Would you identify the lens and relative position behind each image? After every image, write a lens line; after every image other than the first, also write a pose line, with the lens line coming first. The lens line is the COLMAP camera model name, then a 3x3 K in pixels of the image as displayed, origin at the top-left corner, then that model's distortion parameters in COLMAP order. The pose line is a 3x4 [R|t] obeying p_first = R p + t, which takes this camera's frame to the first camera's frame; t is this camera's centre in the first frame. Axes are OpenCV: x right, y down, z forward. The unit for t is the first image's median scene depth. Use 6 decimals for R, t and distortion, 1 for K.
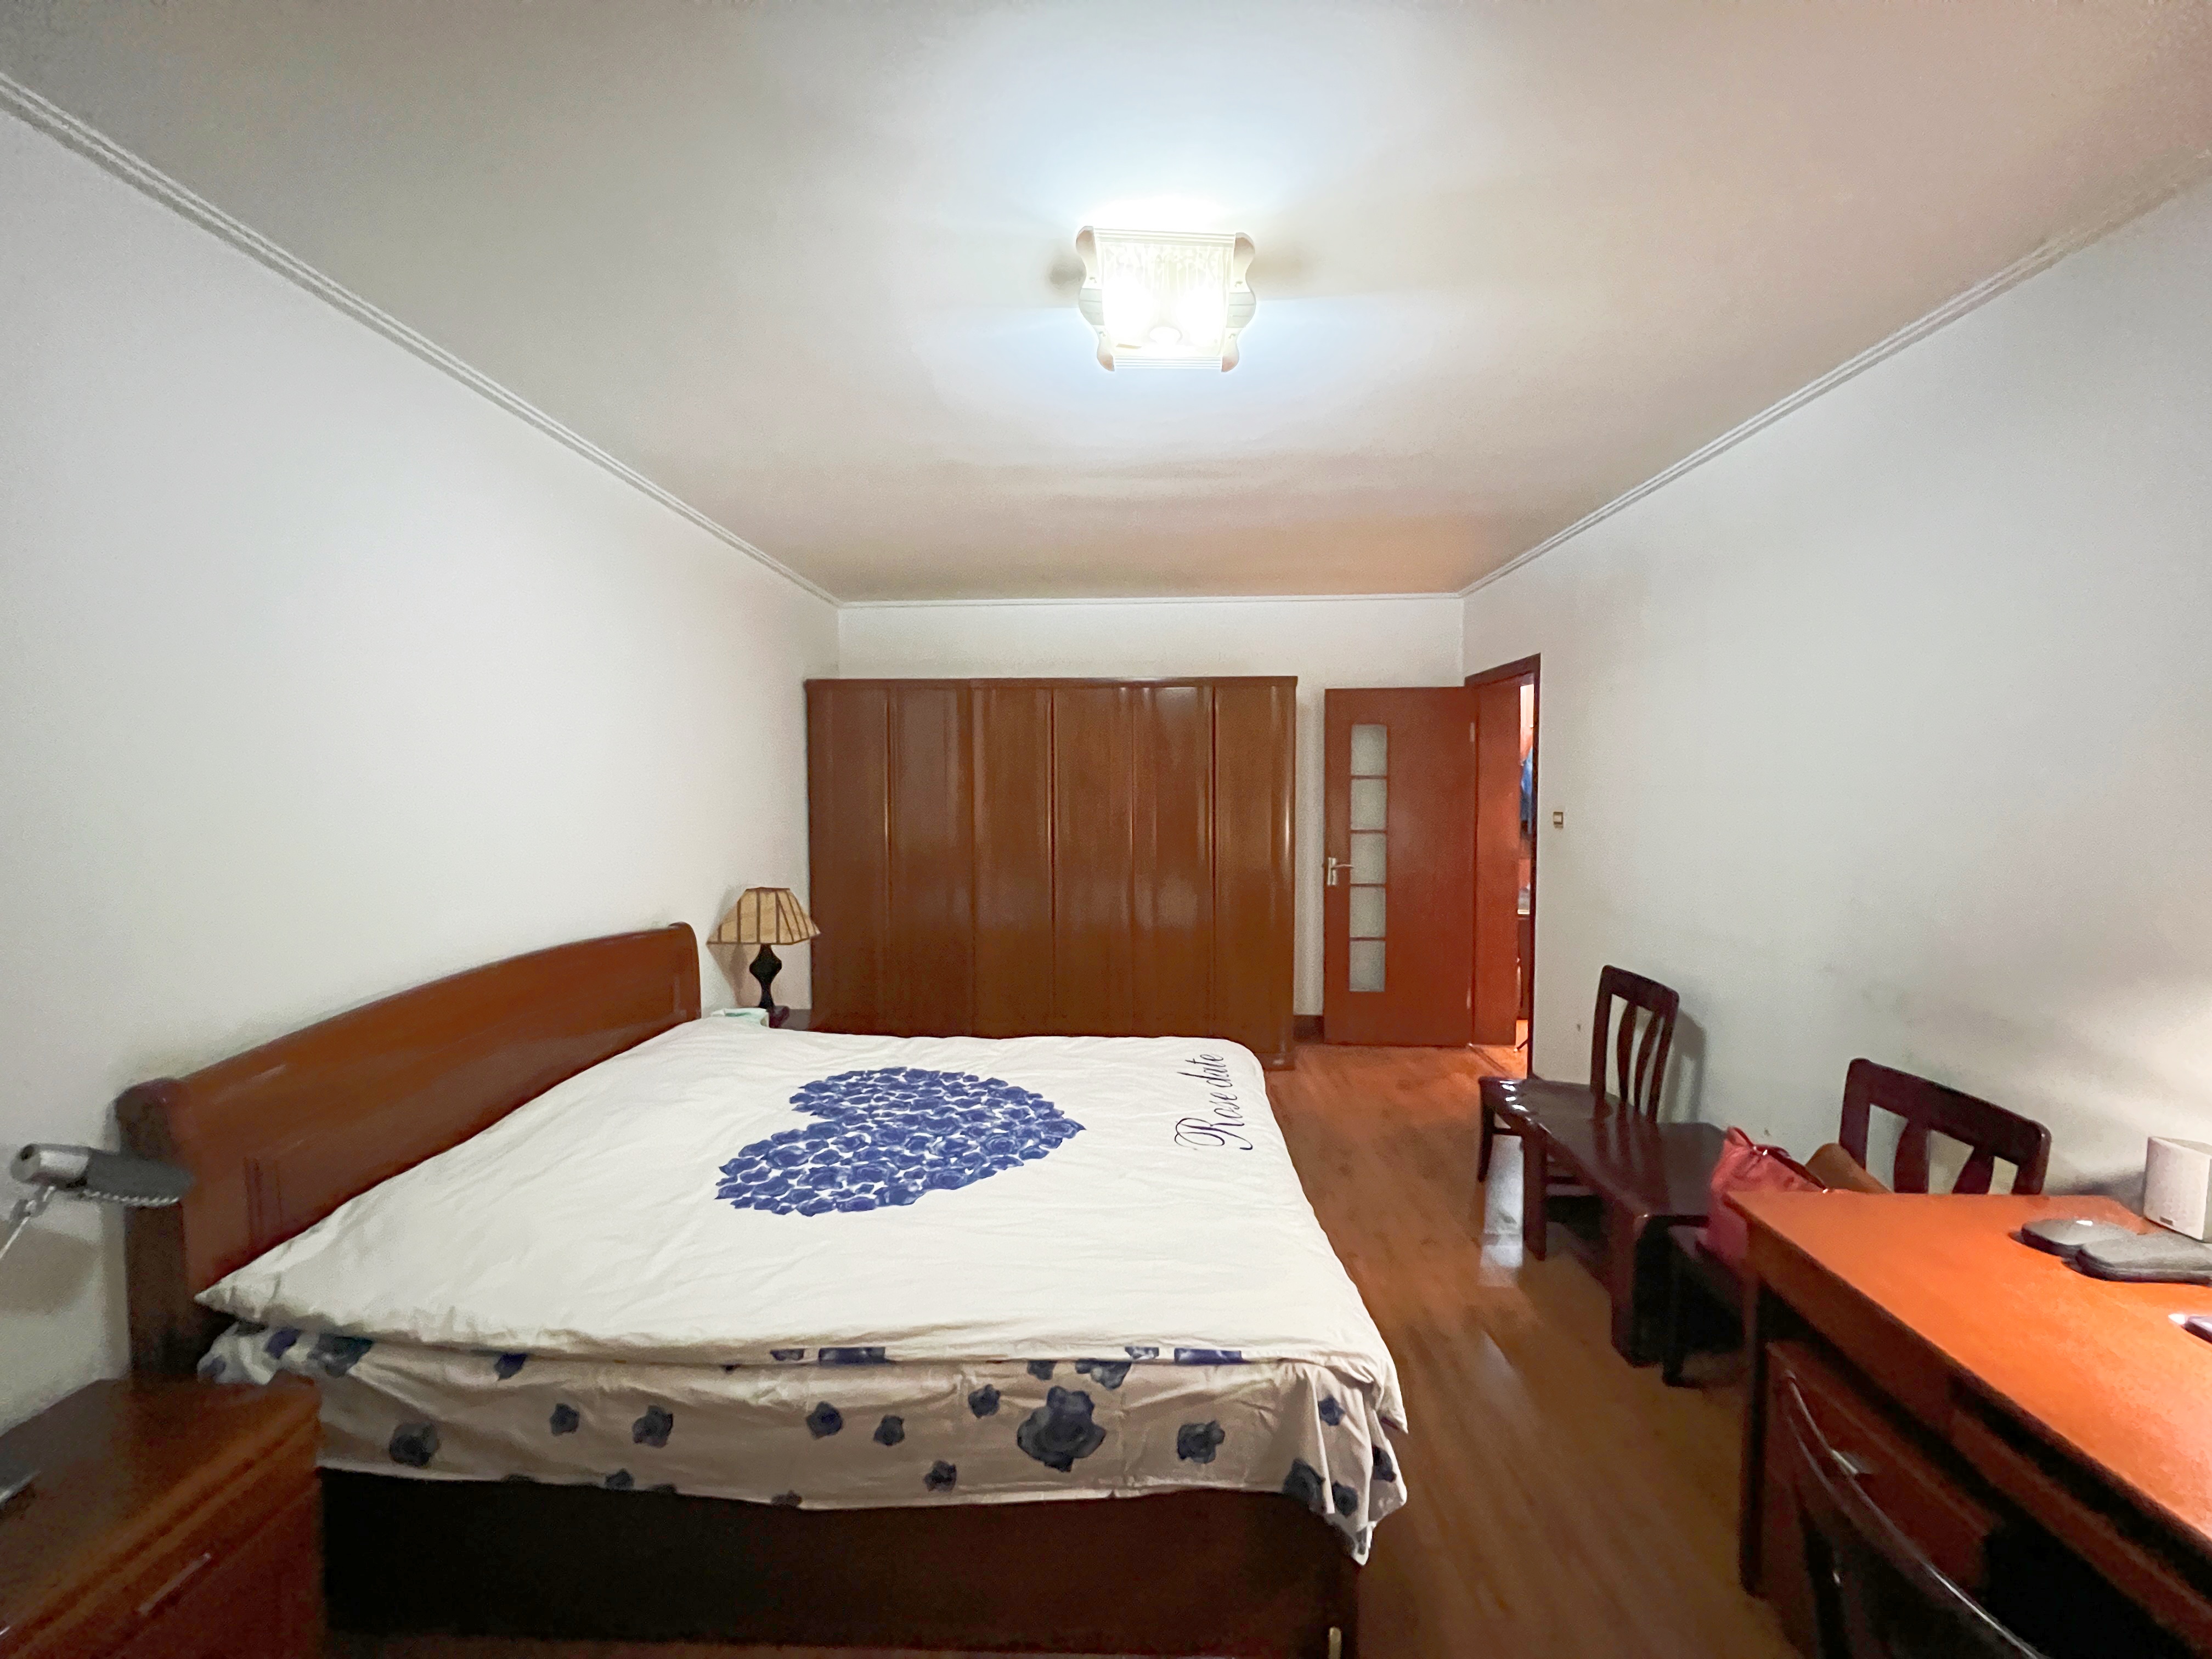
lens RADIAL K [[887.2, 0, 1119.8], [0, 887.2, 823.1], [0, 0, 1]] dist [0.011507, 0.000205]
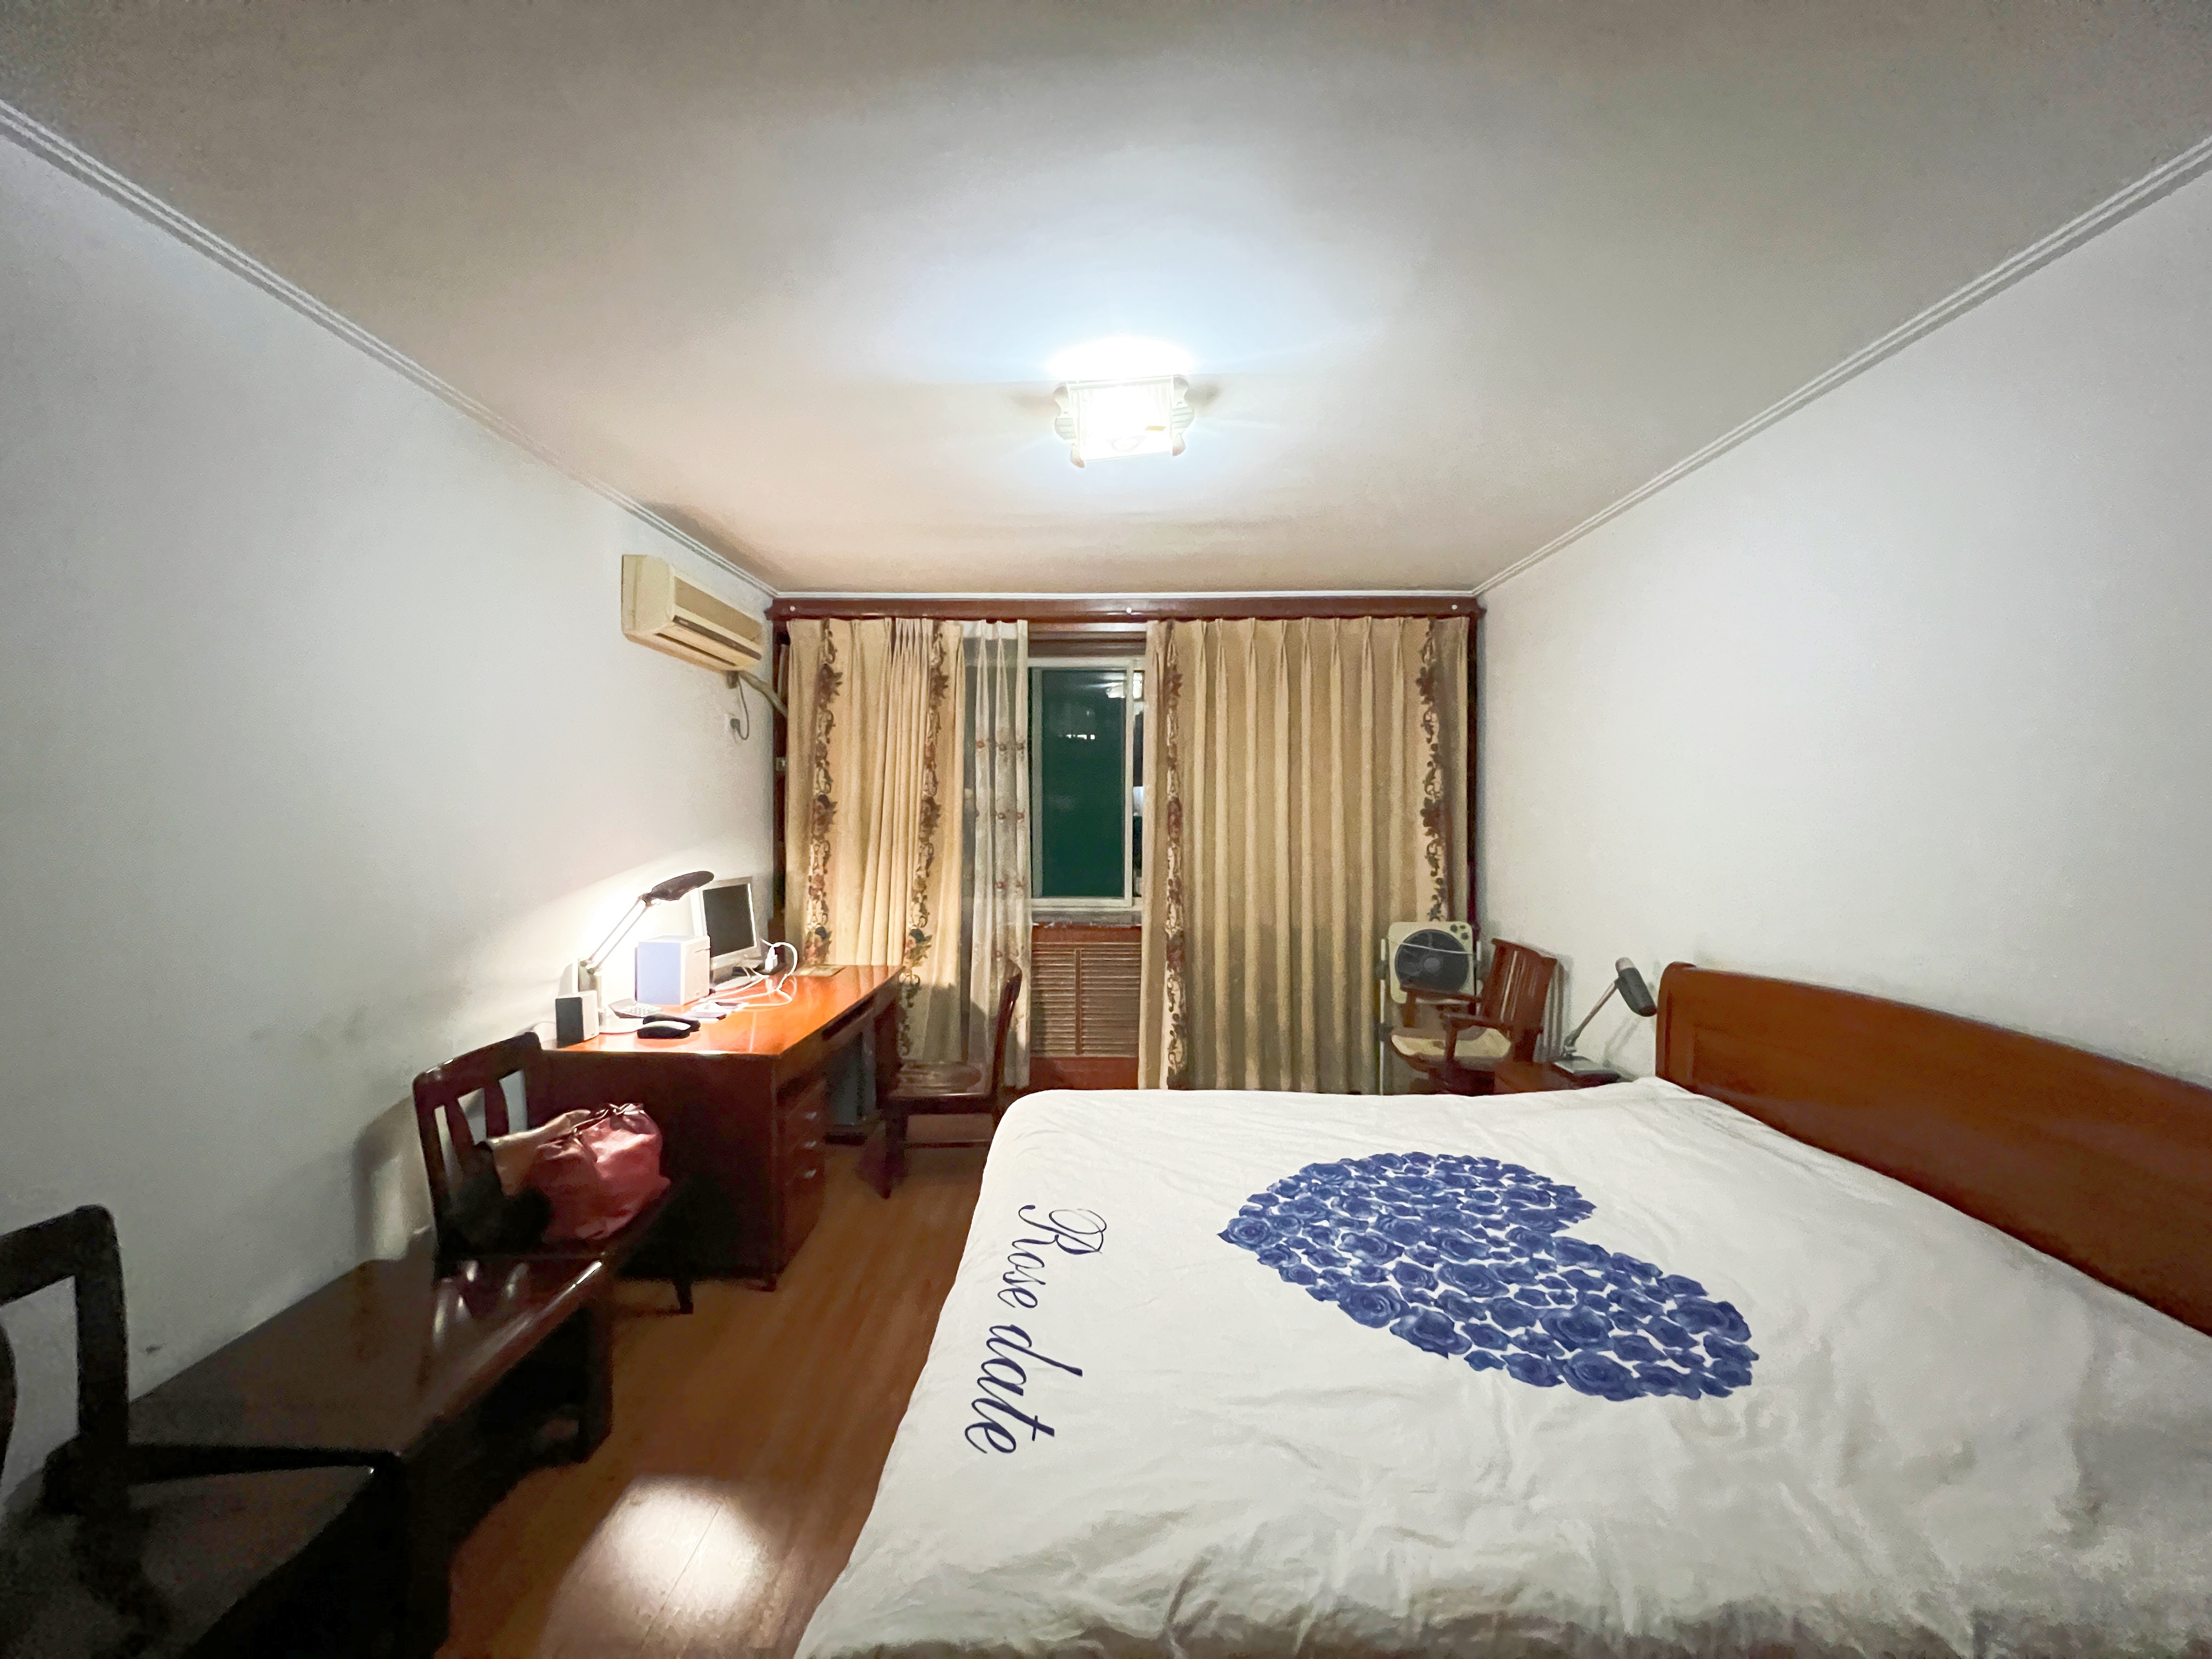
lens RADIAL K [[887.2, 0, 1108.2], [0, 887.2, 816.9], [0, 0, 1]] dist [0.011507, 0.000205]
pose [[-0.999995, 0.001518, -0.002641, 0.059431], [0.001377, 0.998623, 0.052447, -0.064617], [0.002717, 0.052443, -0.998620, 1.733261]]
